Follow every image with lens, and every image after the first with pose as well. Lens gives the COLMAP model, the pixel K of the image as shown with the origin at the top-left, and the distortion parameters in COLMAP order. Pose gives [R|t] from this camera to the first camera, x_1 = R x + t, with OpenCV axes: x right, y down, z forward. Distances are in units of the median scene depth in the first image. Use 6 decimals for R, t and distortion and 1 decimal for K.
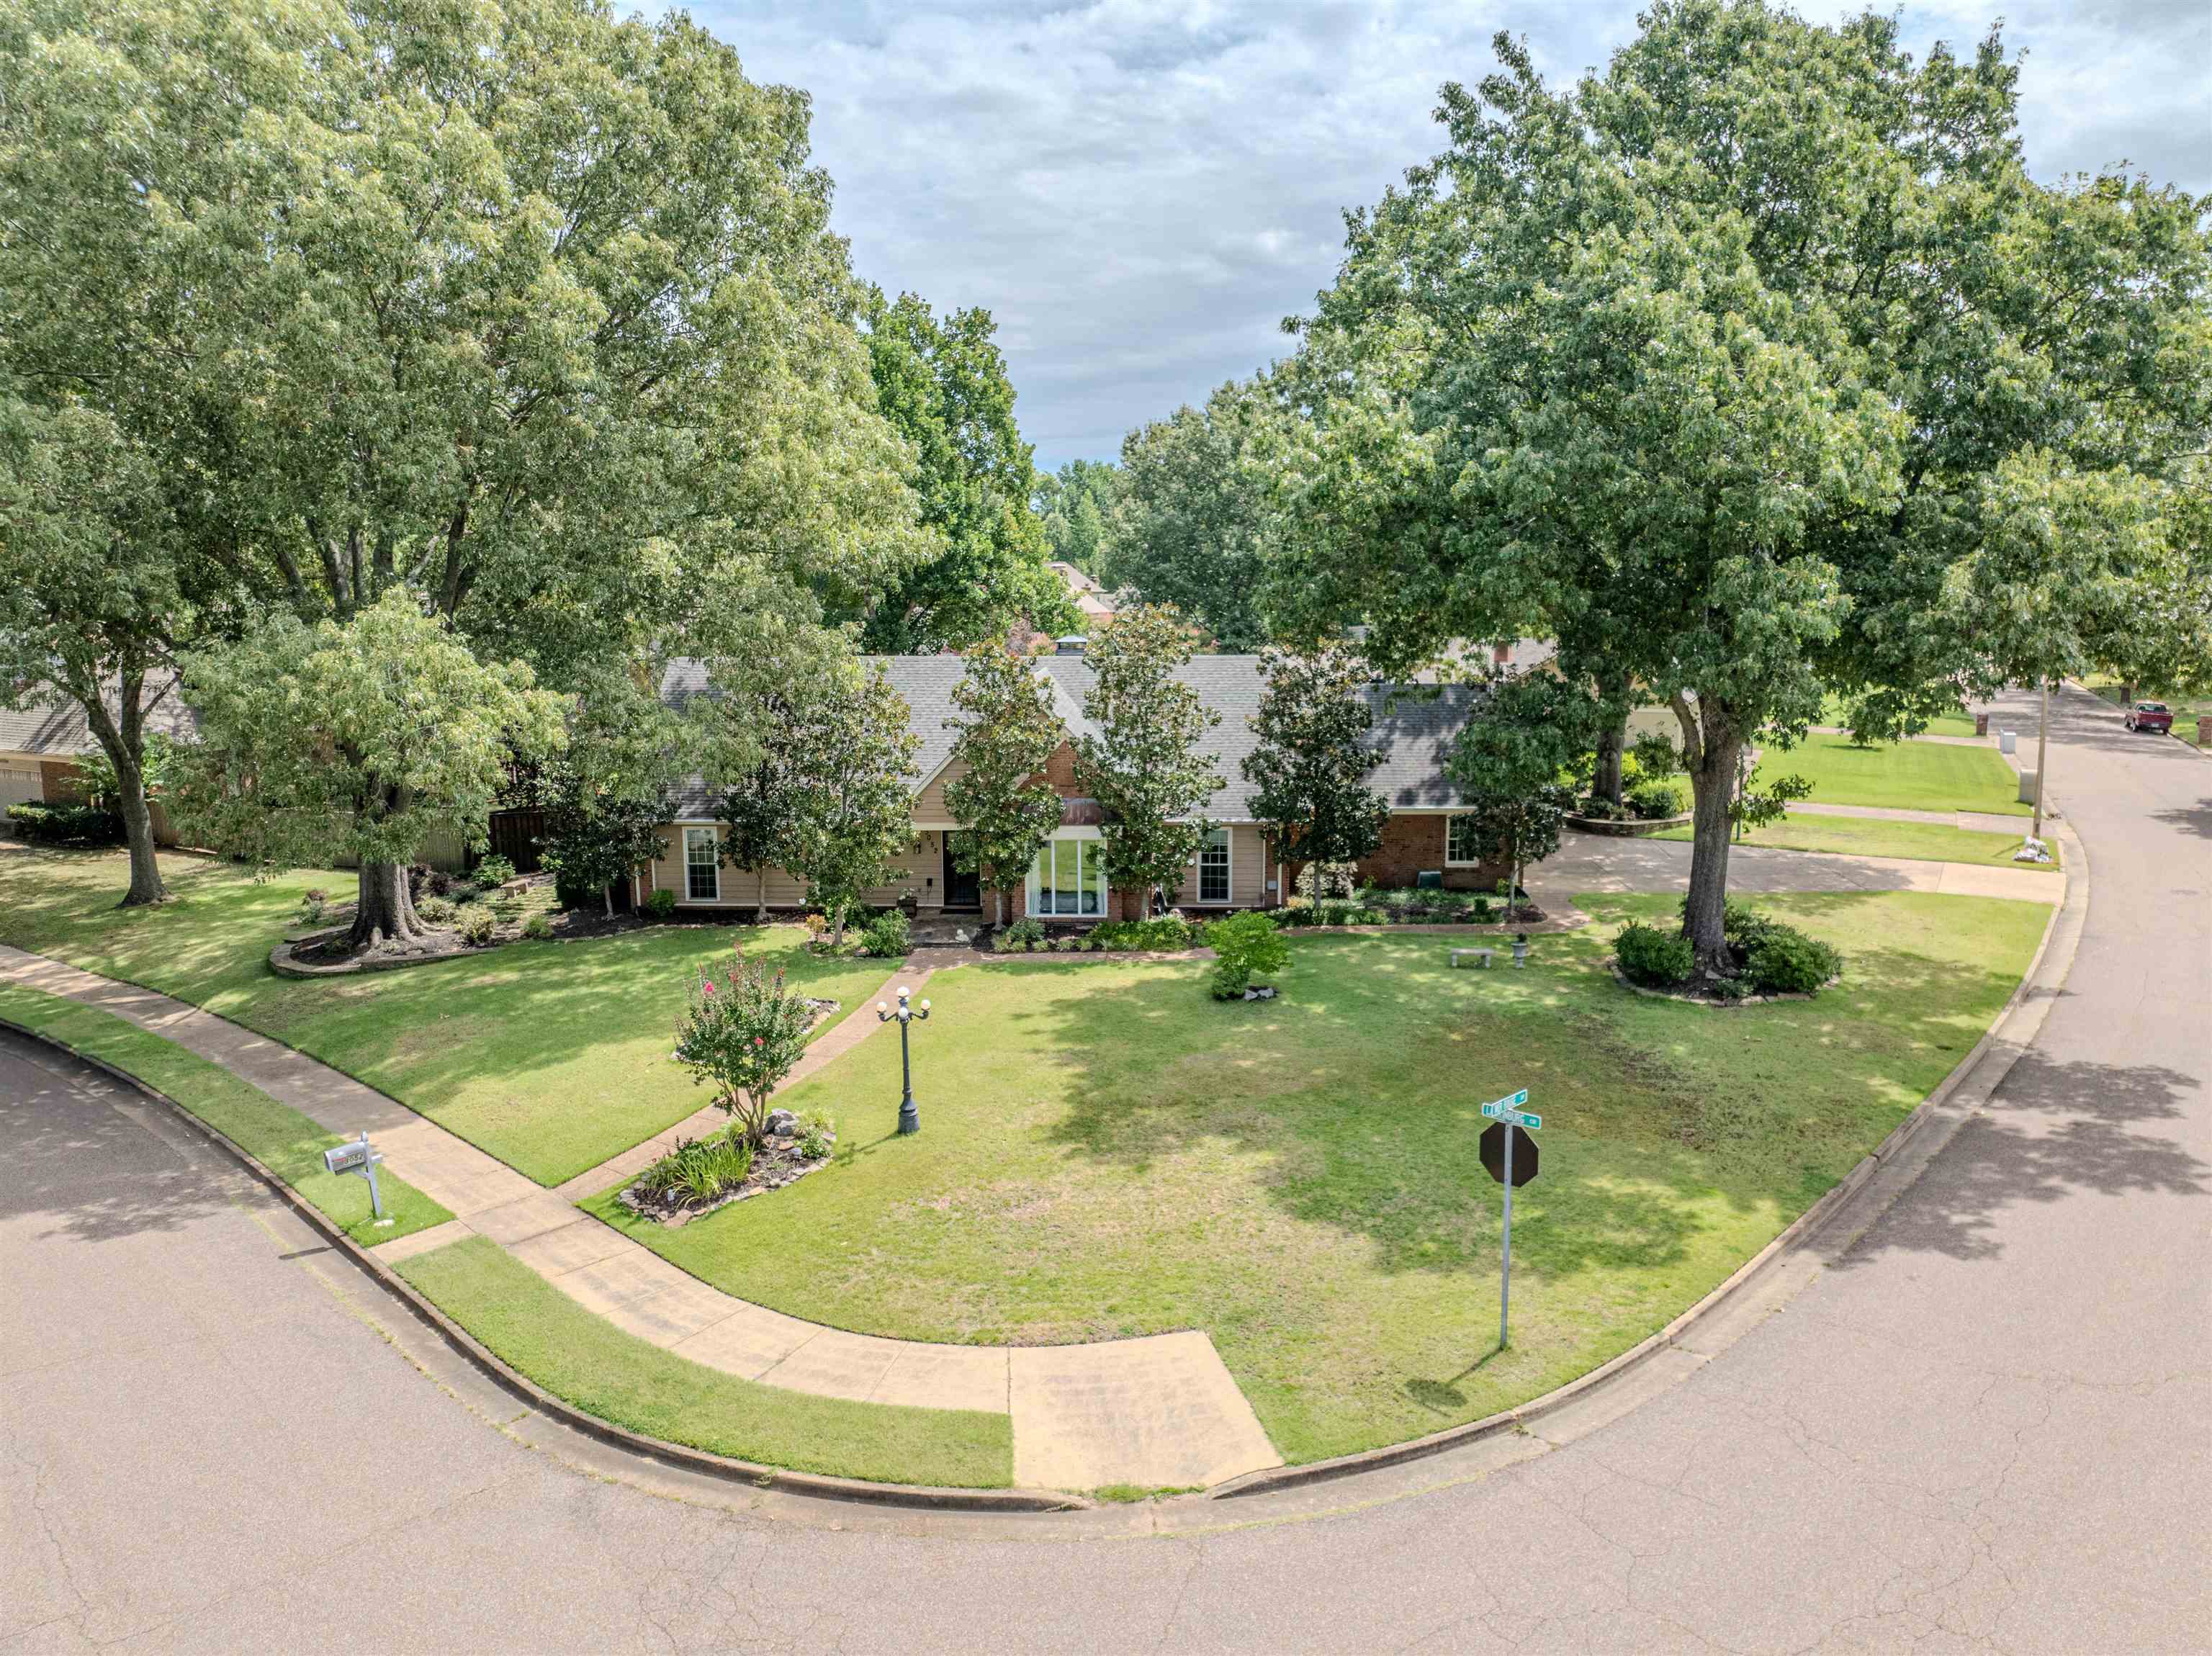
lens RADIAL K [[1594.6, 0, 1106.0], [0, 1594.6, 828.0], [0, 0, 1]] dist [-0.006147, -0.079044]
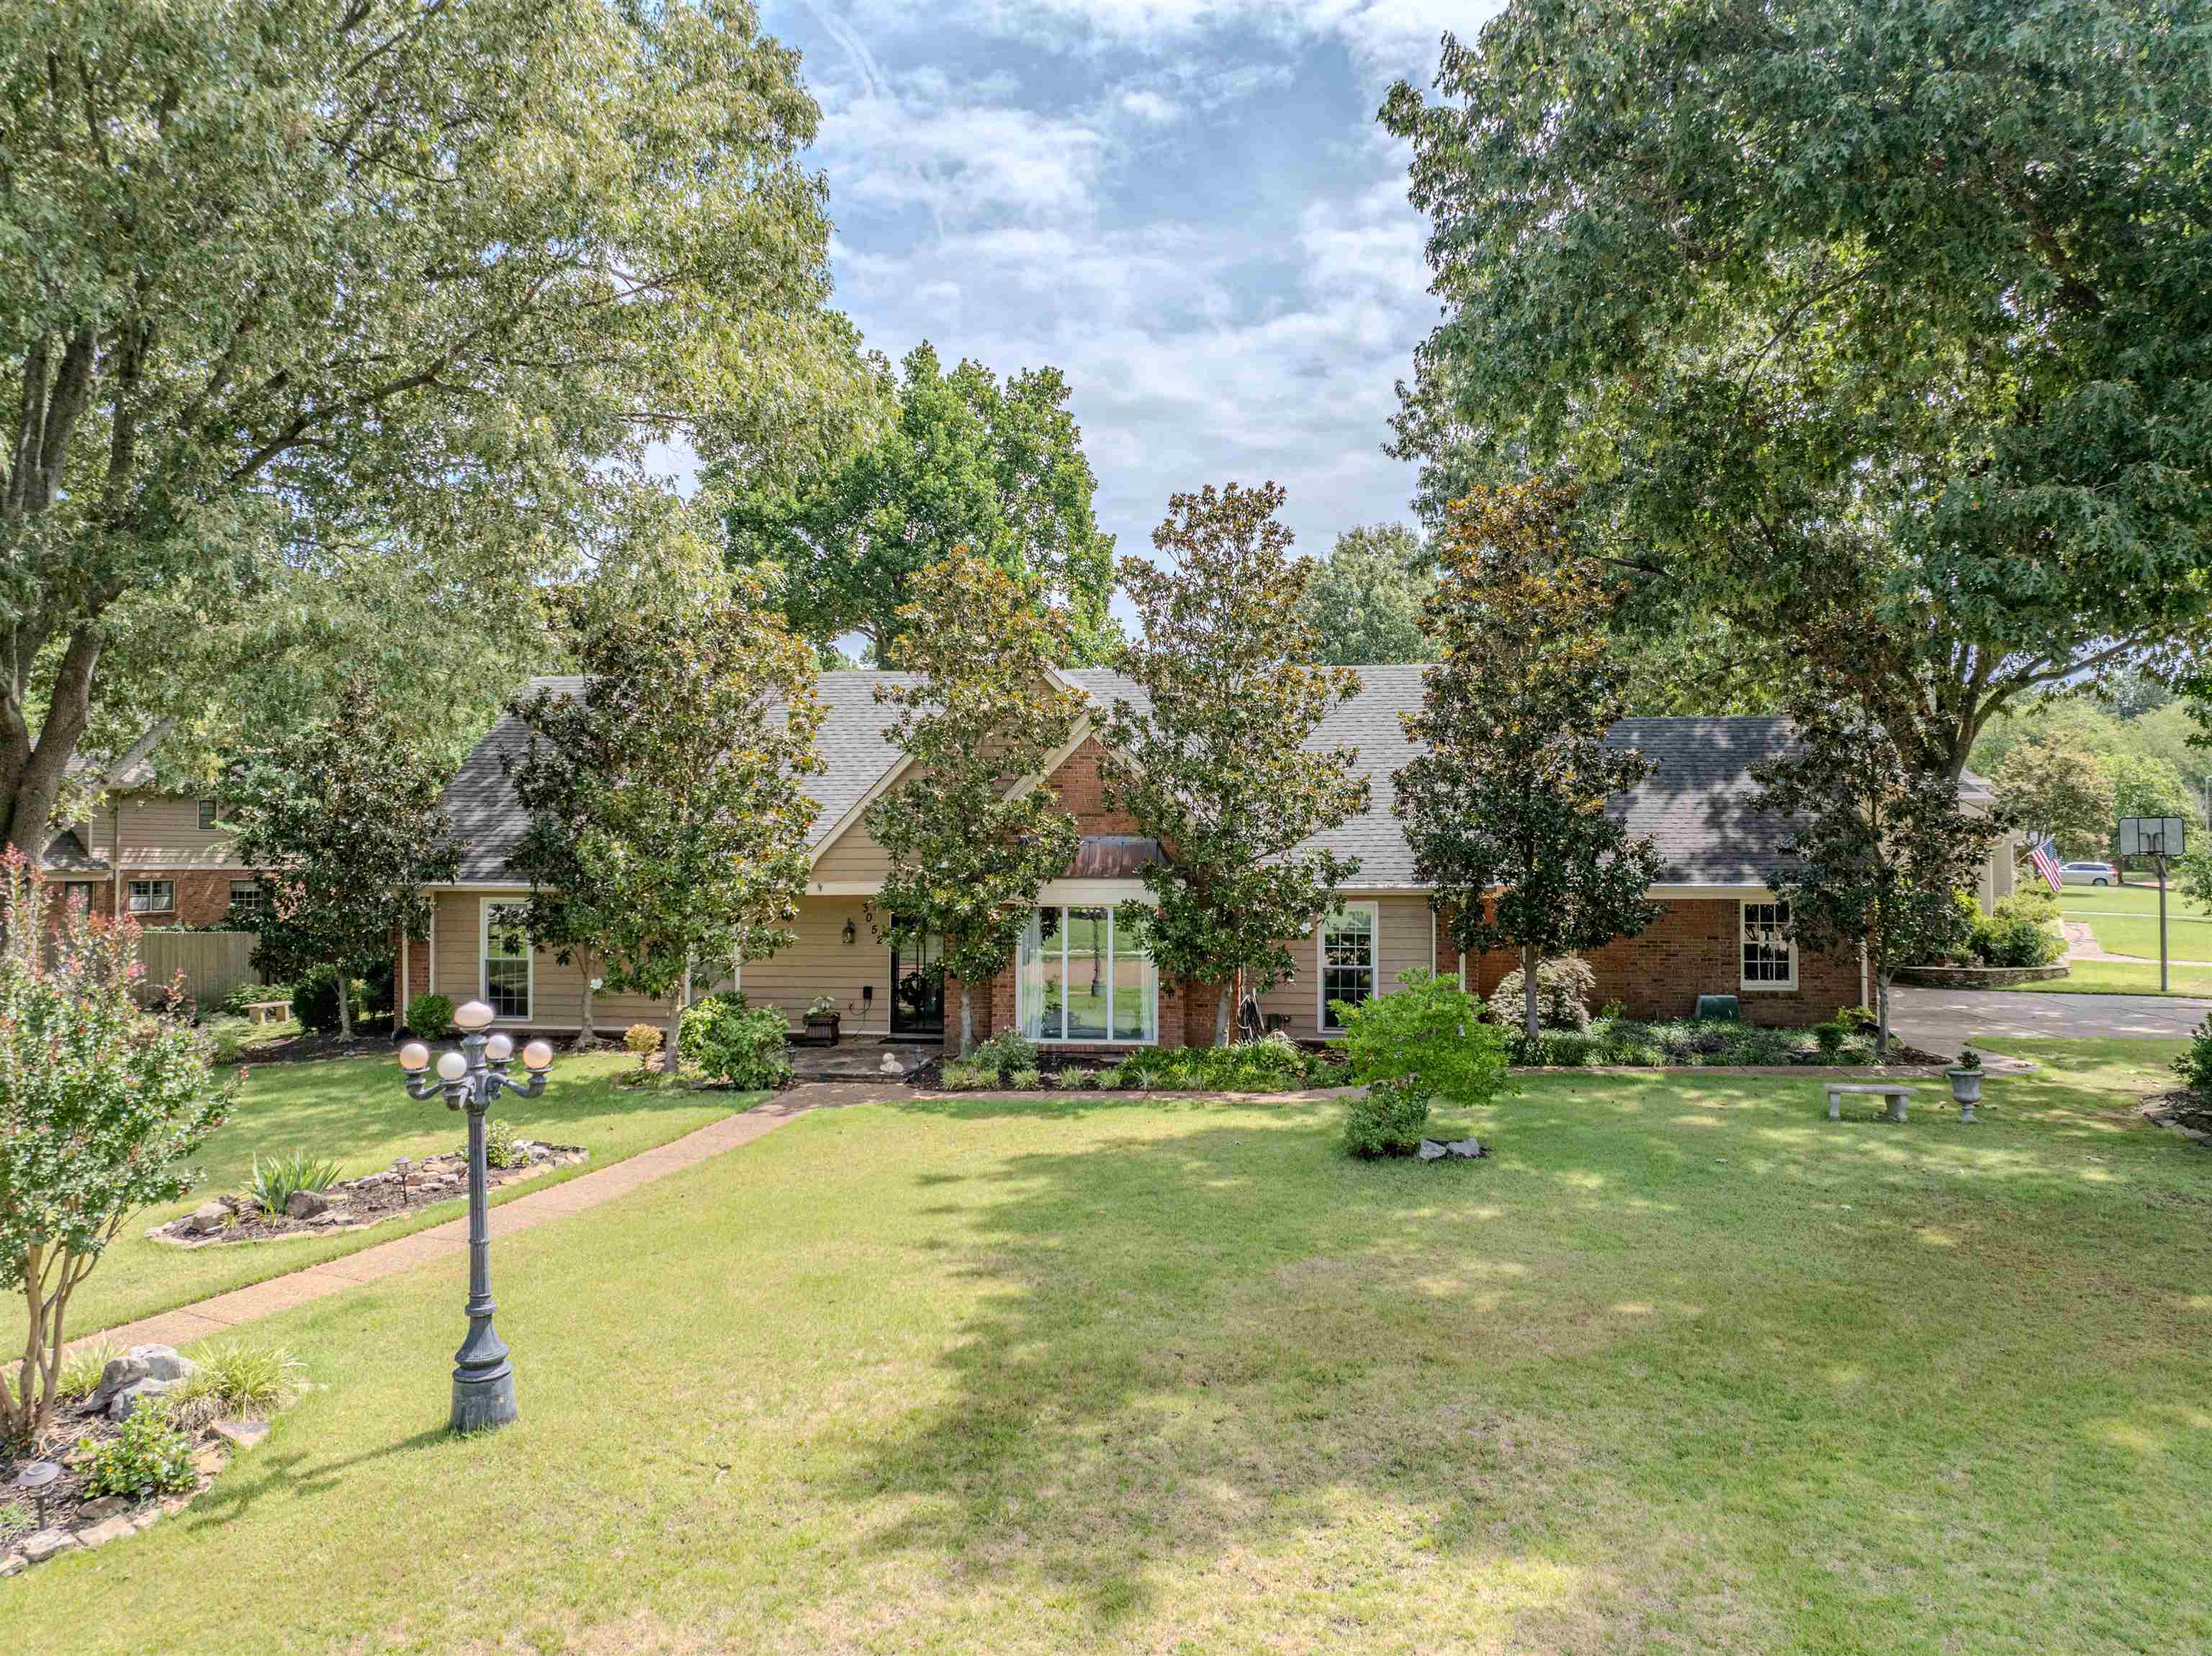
lens RADIAL K [[1594.6, 0, 1106.0], [0, 1594.6, 828.0], [0, 0, 1]] dist [-0.006147, -0.079044]
pose [[0.996894, 0.006995, -0.078439, 0.027050], [-0.020334, 0.985136, -0.170568, 0.079229], [0.076080, 0.171633, 0.982219, 0.442055]]
